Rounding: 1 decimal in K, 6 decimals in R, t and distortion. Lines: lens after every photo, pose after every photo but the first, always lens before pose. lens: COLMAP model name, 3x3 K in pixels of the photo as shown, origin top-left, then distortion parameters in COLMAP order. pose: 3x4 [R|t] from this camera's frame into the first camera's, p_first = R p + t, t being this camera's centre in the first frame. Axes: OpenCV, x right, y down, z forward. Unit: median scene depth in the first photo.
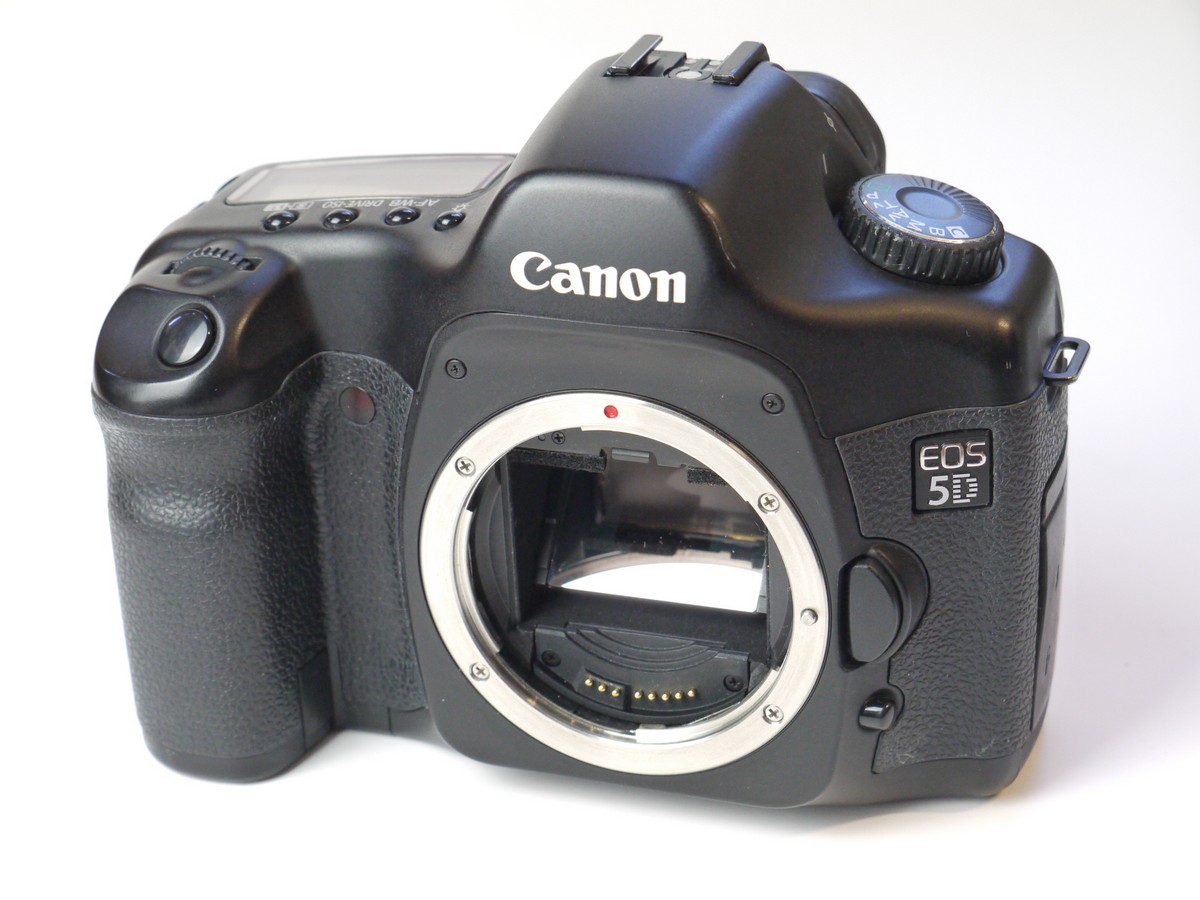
lens RADIAL K [[2952.9, 0, 600.0], [0, 2952.9, 450.0], [0, 0, 1]] dist [-0.173433, 0.056184]
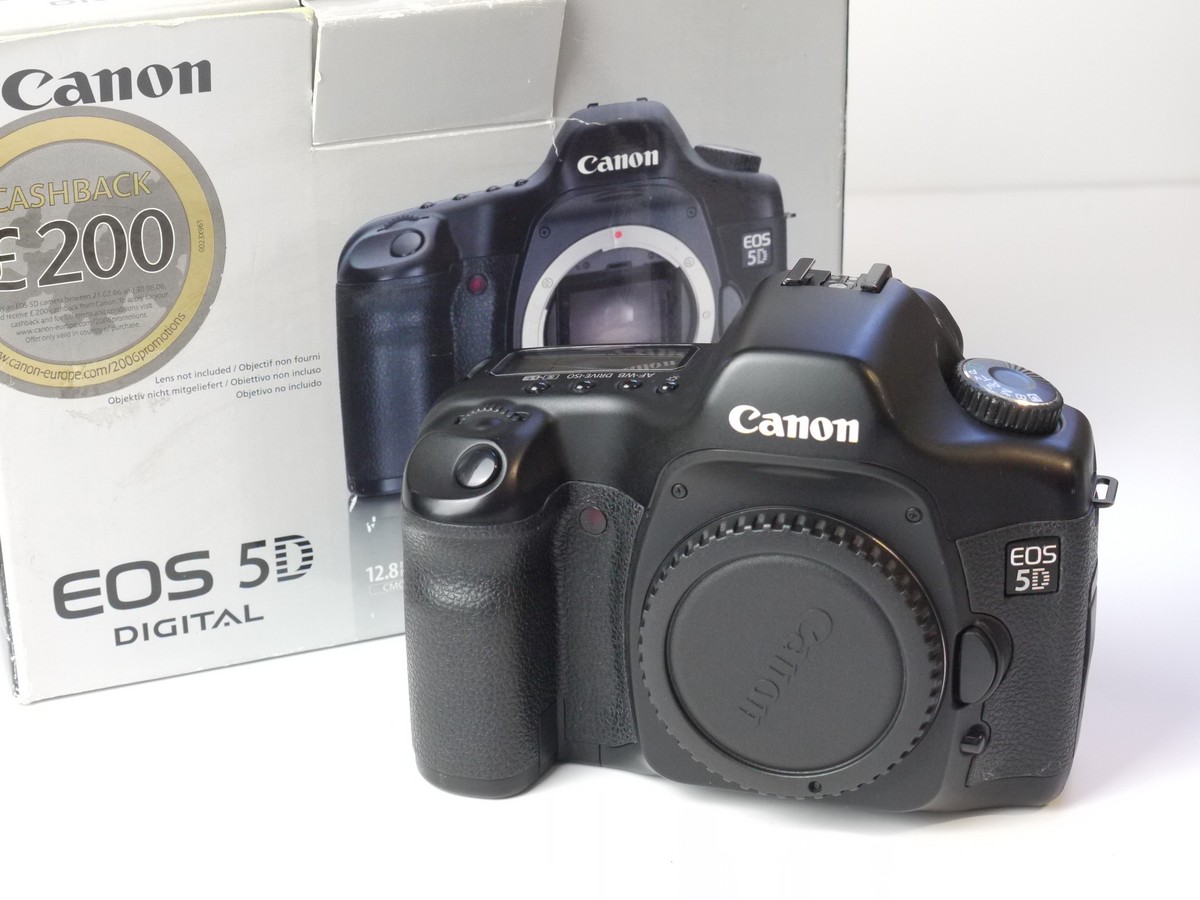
lens RADIAL K [[2332.5, 0, 600.0], [0, 2332.5, 450.0], [0, 0, 1]] dist [-0.147844, -0.124620]
pose [[0.998296, 0.011840, 0.057136, -0.145800], [-0.007131, 0.996613, -0.081927, 0.042560], [-0.057913, 0.081380, 0.994999, -0.093745]]
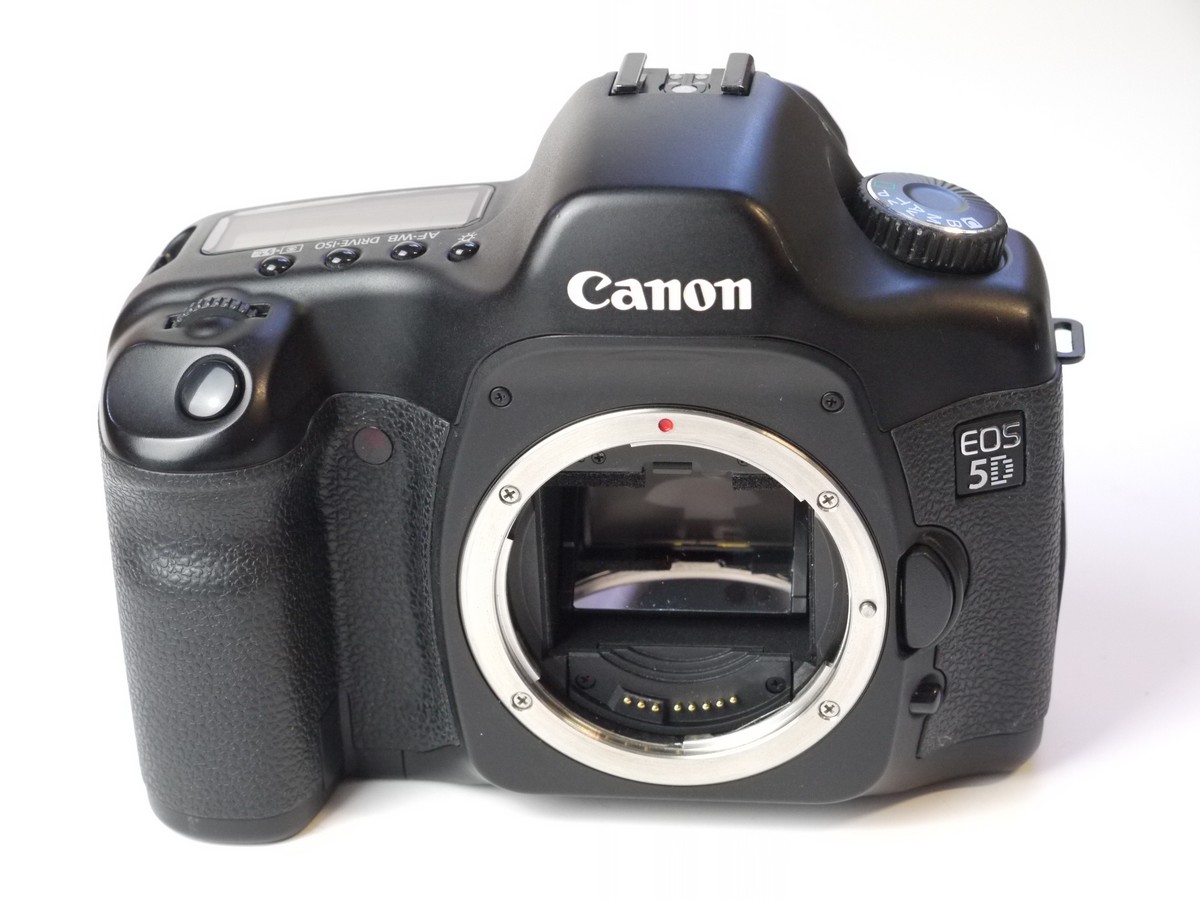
lens RADIAL K [[2952.9, 0, 600.0], [0, 2952.9, 450.0], [0, 0, 1]] dist [-0.173433, 0.056184]
pose [[0.975977, -0.088729, 0.198988, -0.210174], [0.092520, 0.995662, -0.009814, 0.003155], [-0.197254, 0.027989, 0.979953, 0.018323]]
